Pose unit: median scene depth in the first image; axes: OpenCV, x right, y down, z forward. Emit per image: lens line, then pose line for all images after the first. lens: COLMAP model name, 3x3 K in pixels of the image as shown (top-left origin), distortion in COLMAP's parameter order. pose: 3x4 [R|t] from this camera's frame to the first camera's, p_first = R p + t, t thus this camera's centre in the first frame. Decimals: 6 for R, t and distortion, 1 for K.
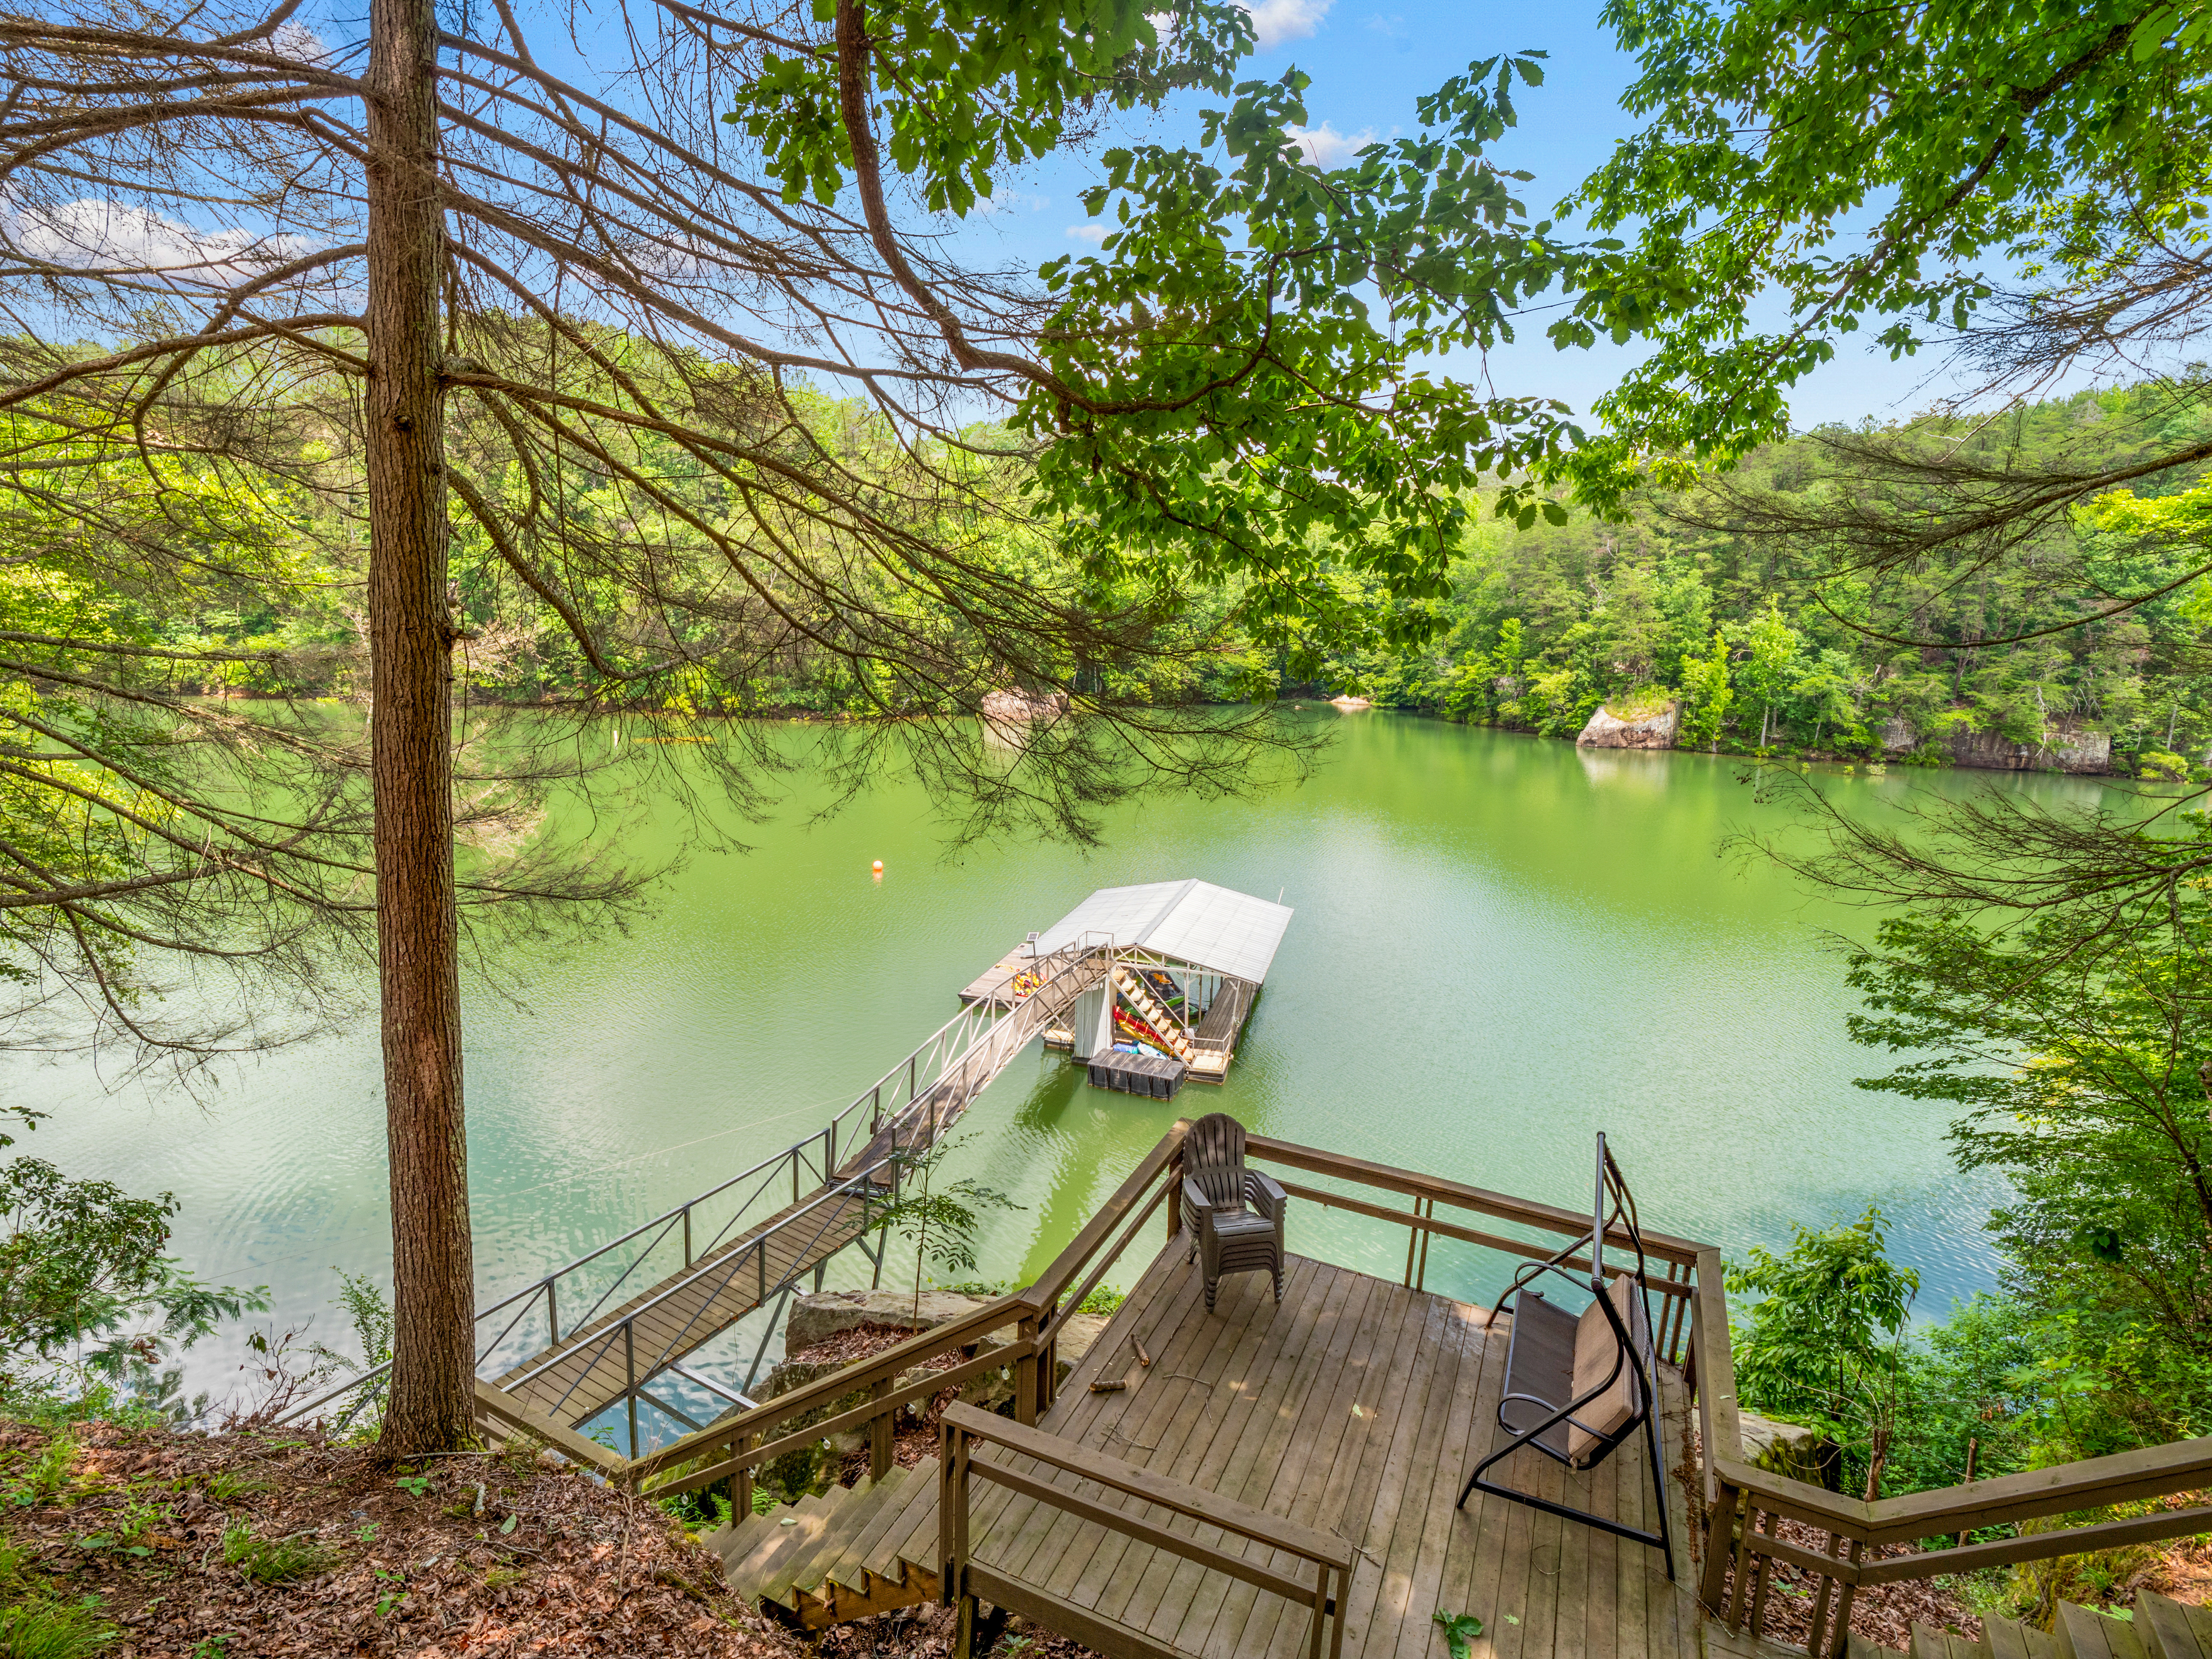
lens RADIAL K [[1048.8, 0, 1106.0], [0, 1048.8, 829.5], [0, 0, 1]] dist [-0.017709, 0.000065]
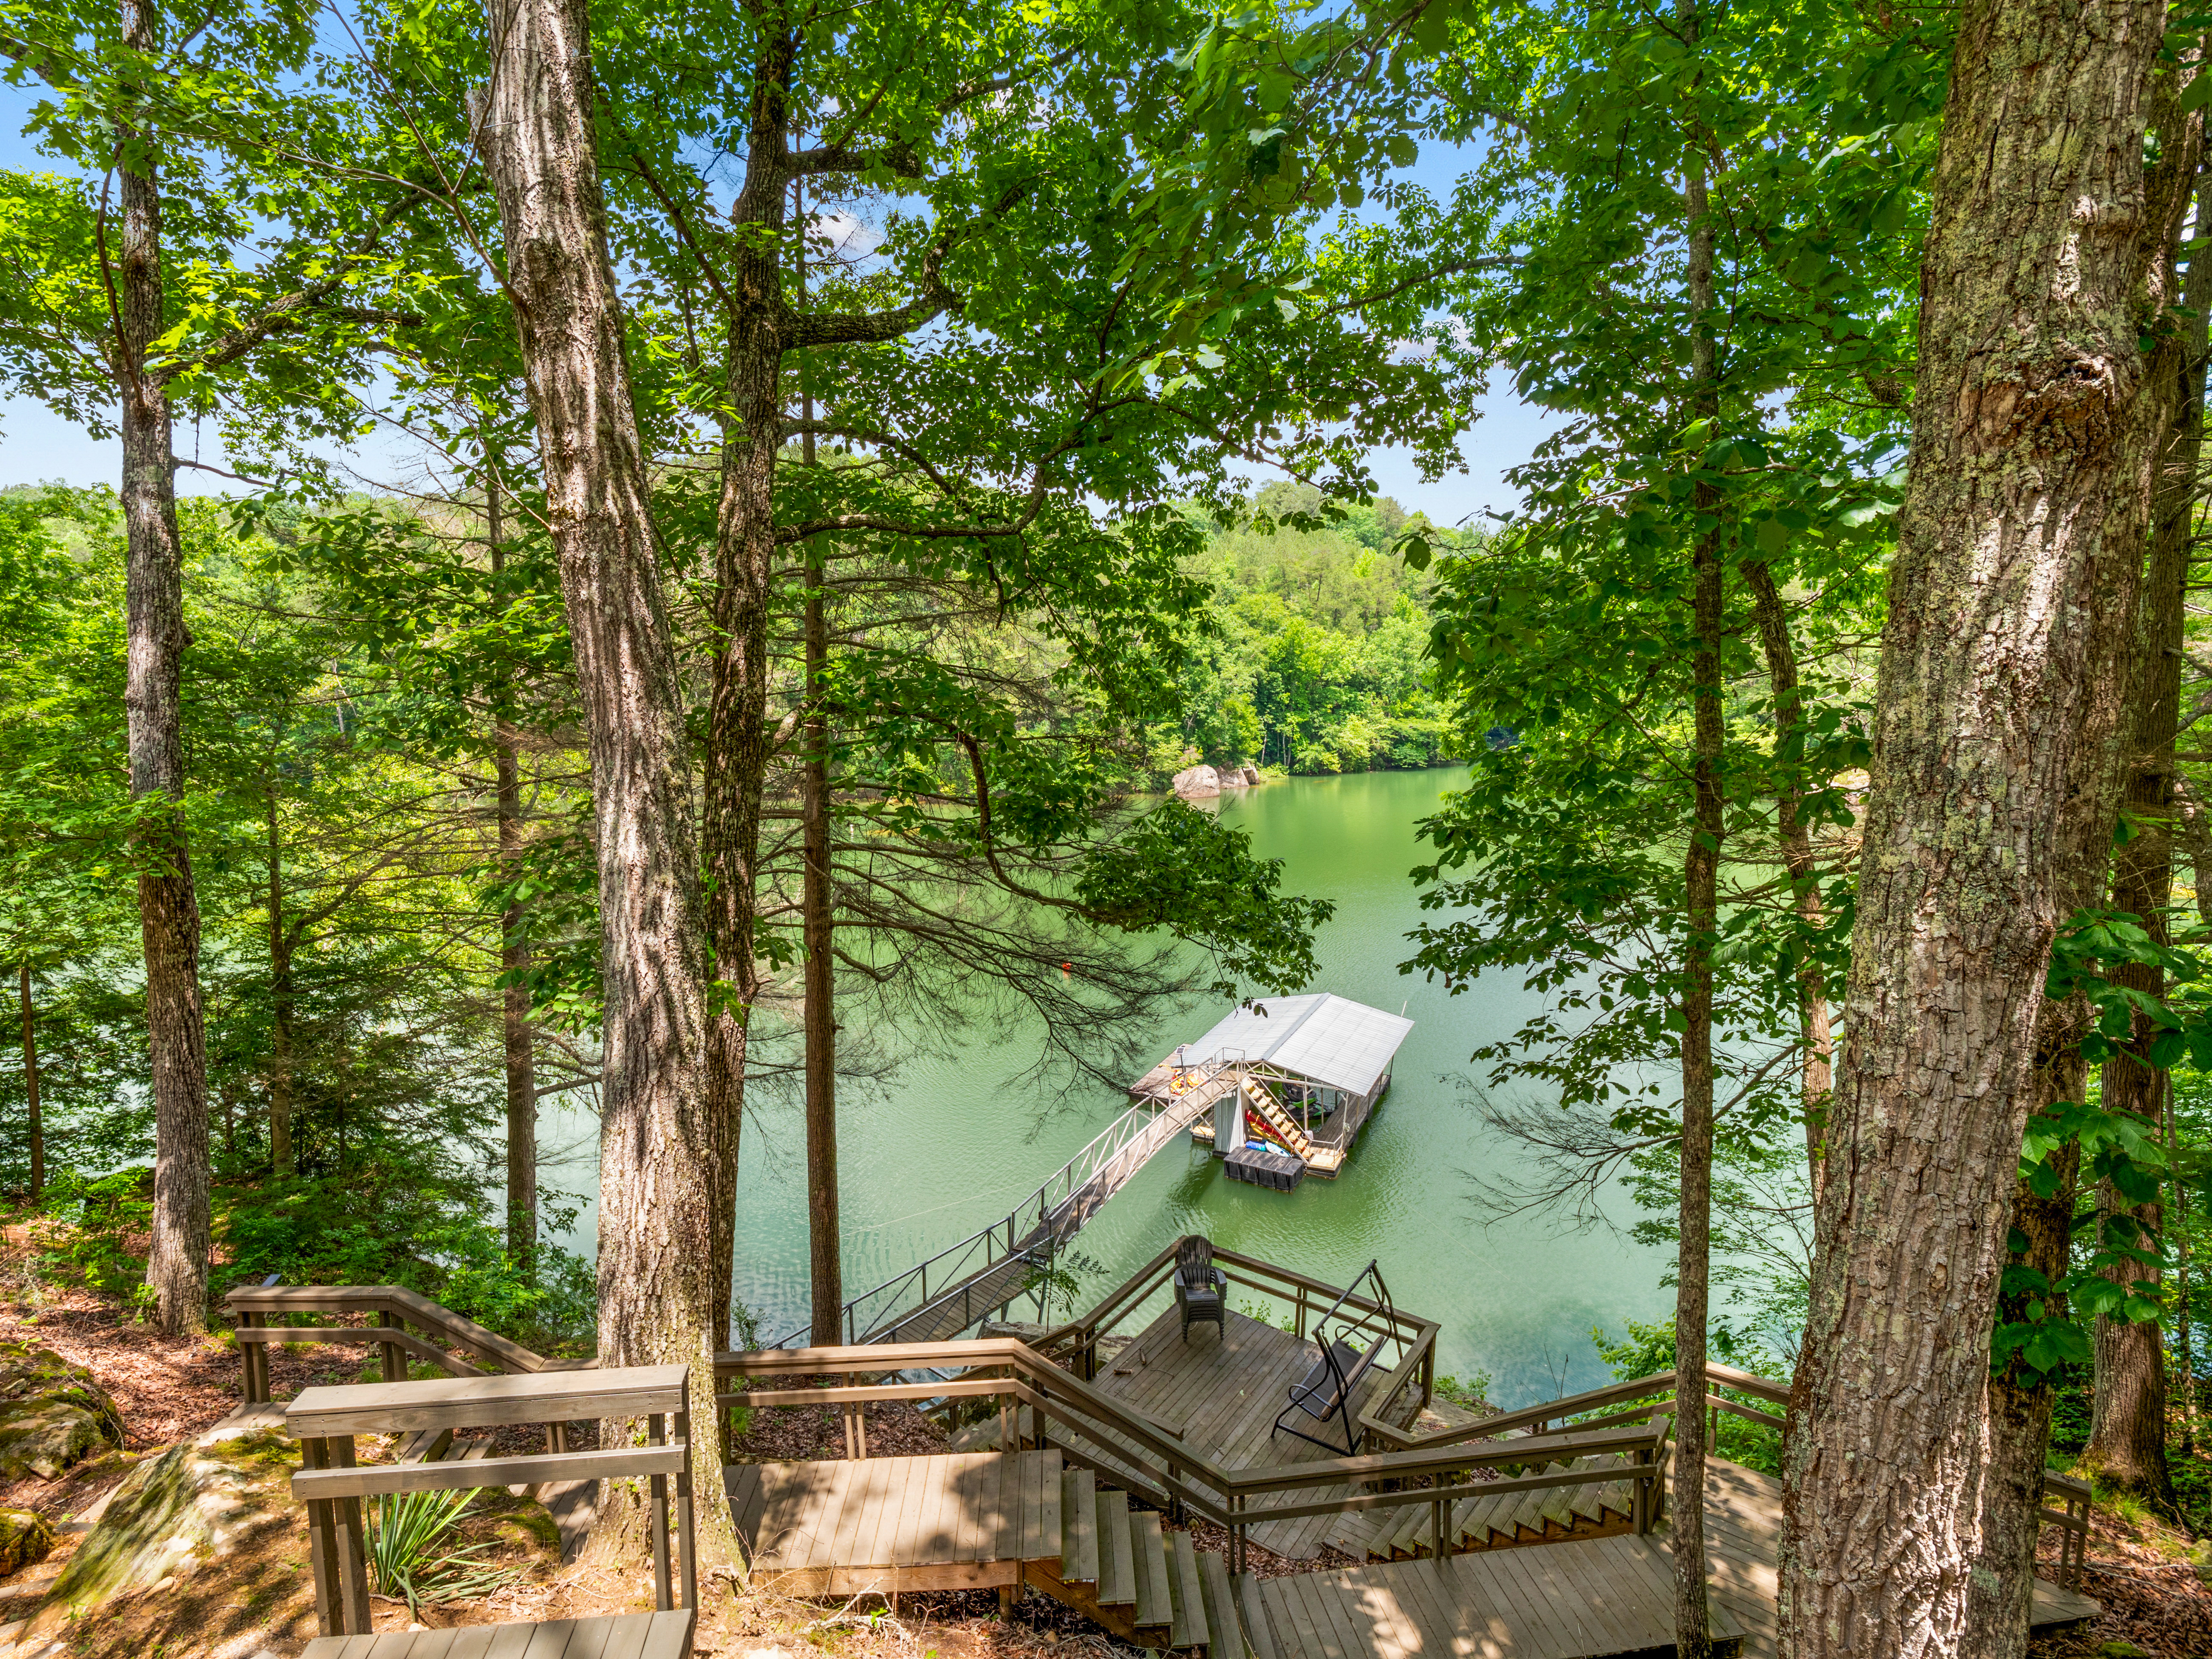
lens RADIAL K [[1035.7, 0, 1106.0], [0, 1035.7, 829.5], [0, 0, 1]] dist [0.013829, 0.000126]
pose [[0.981385, -0.023331, -0.190630, 0.086806], [0.012949, 0.998373, -0.055525, -0.095712], [0.191615, 0.052023, 0.980090, -0.243969]]
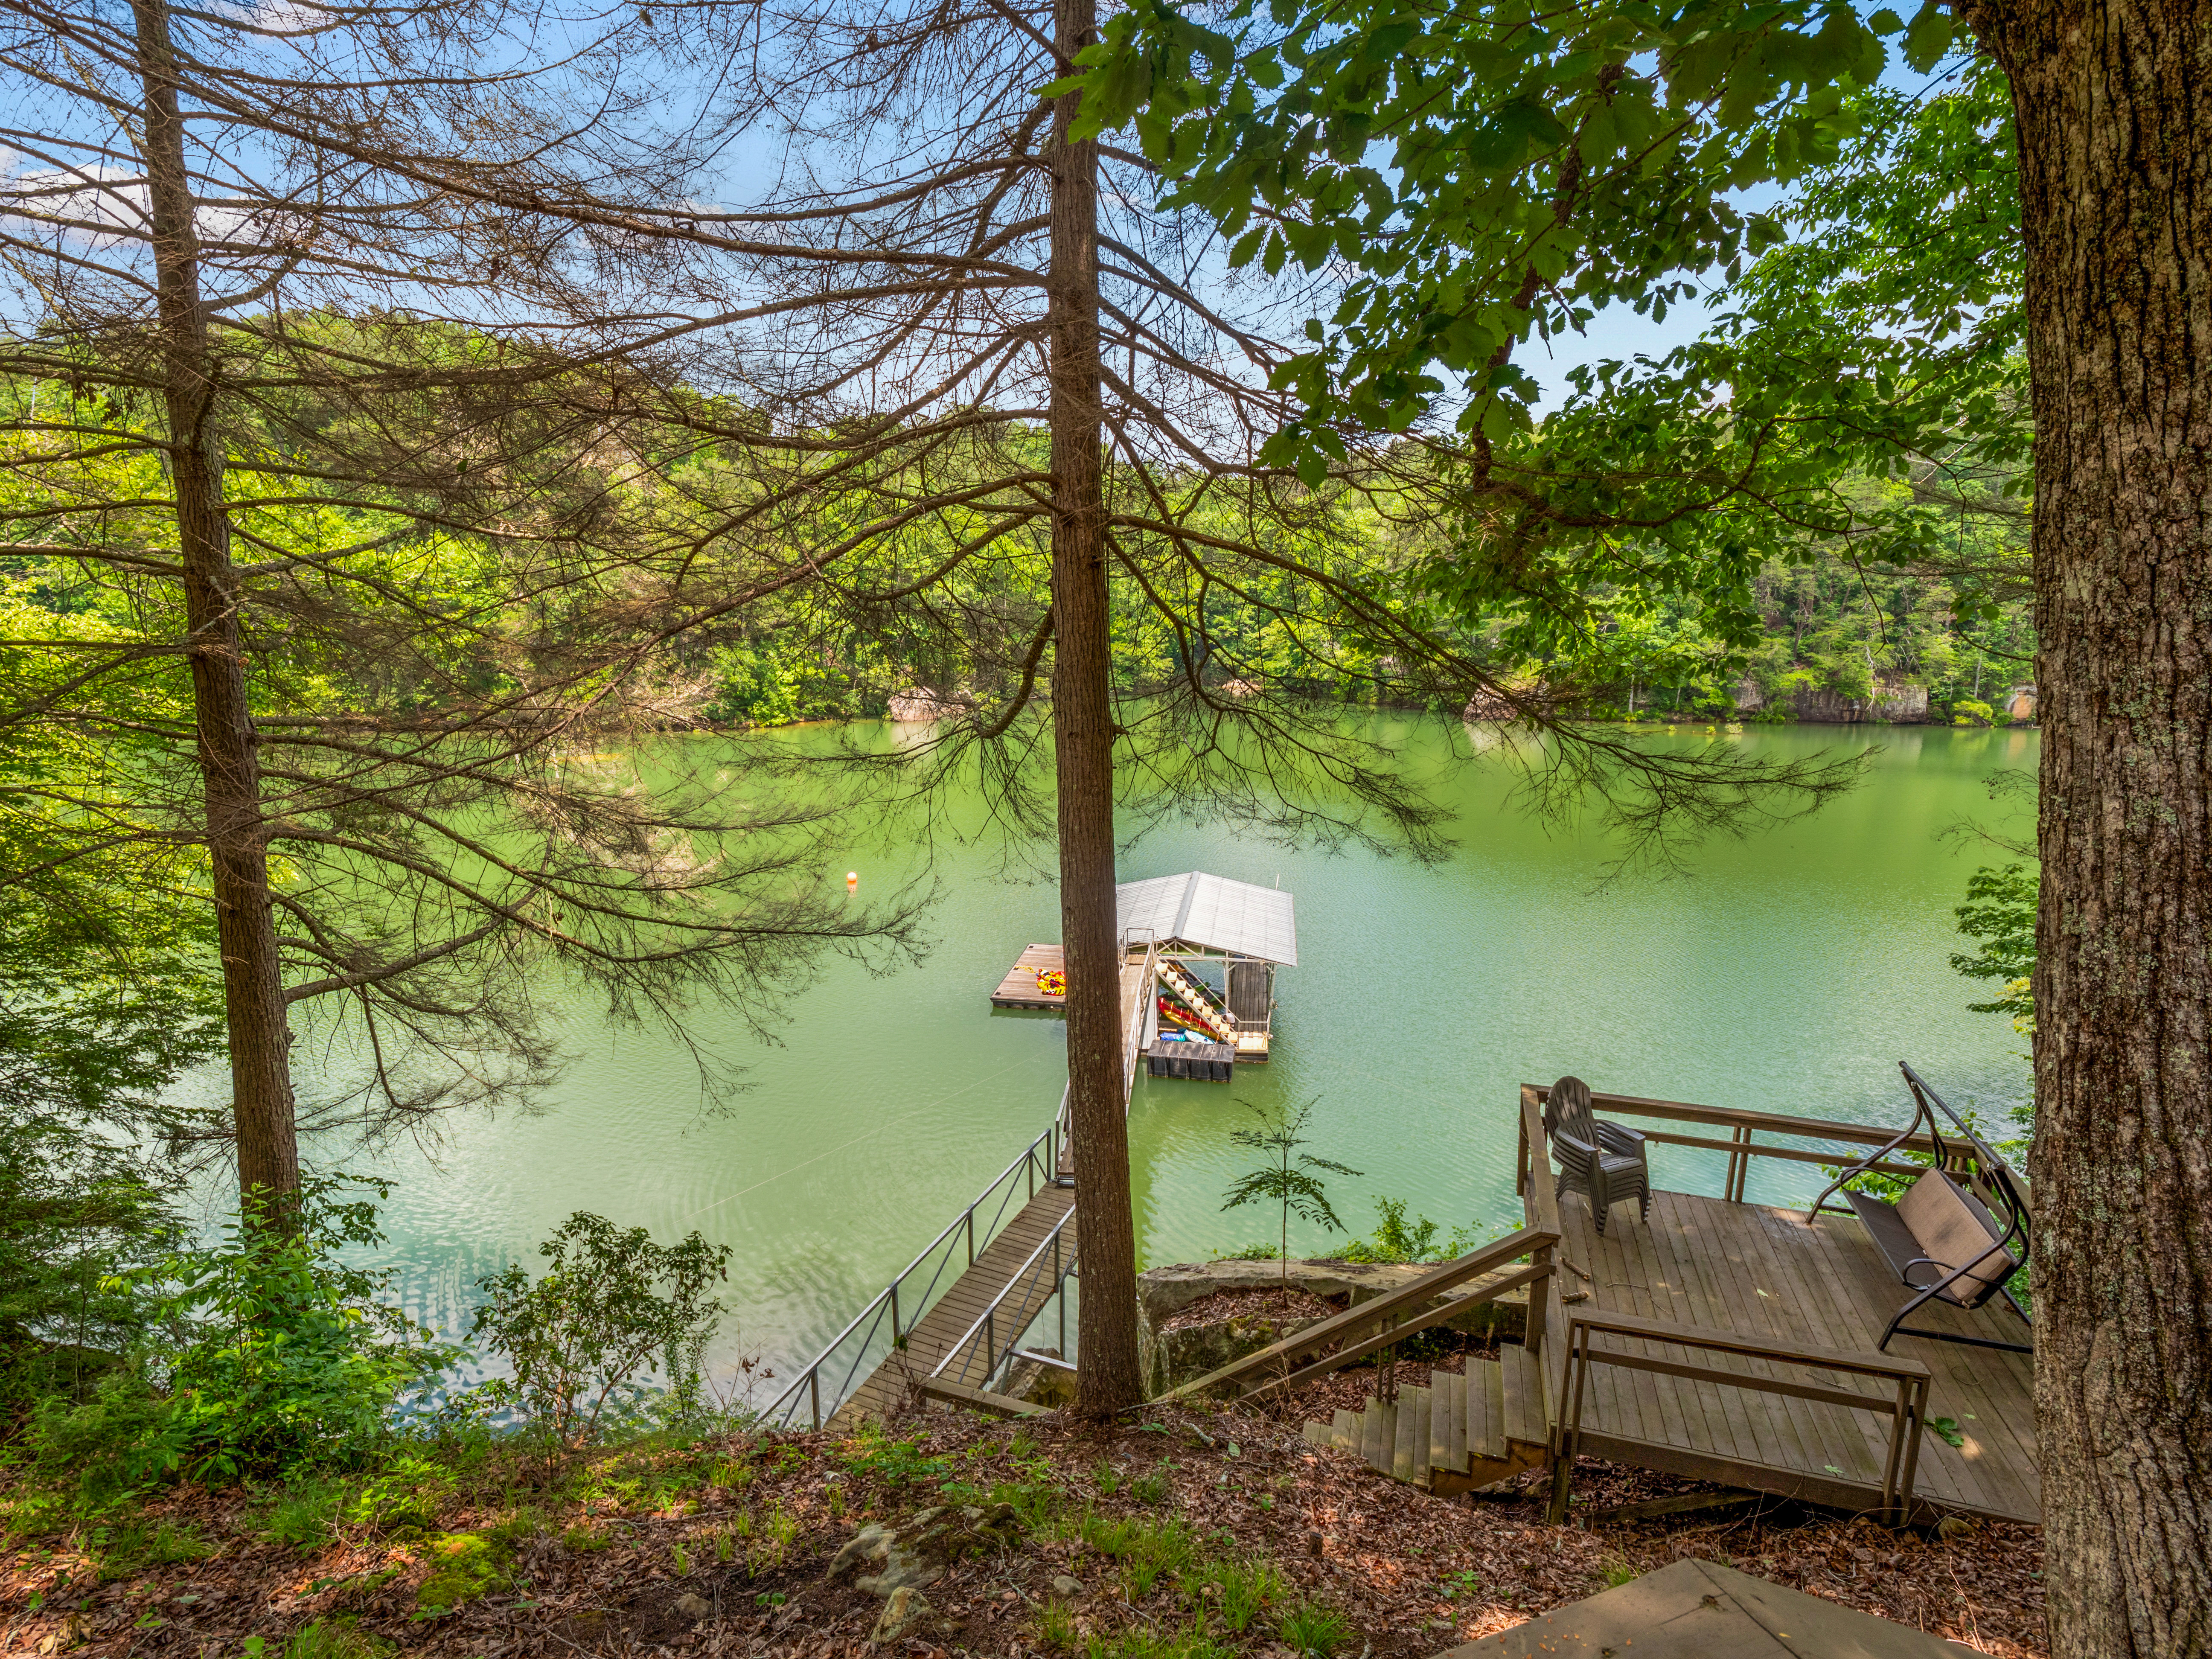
lens RADIAL K [[1048.8, 0, 1106.0], [0, 1048.8, 829.5], [0, 0, 1]] dist [-0.017709, 0.000065]
pose [[0.991780, -0.059083, 0.113496, -0.155298], [0.058000, 0.998234, 0.012820, -0.016536], [-0.114054, -0.006132, 0.993456, -0.037944]]
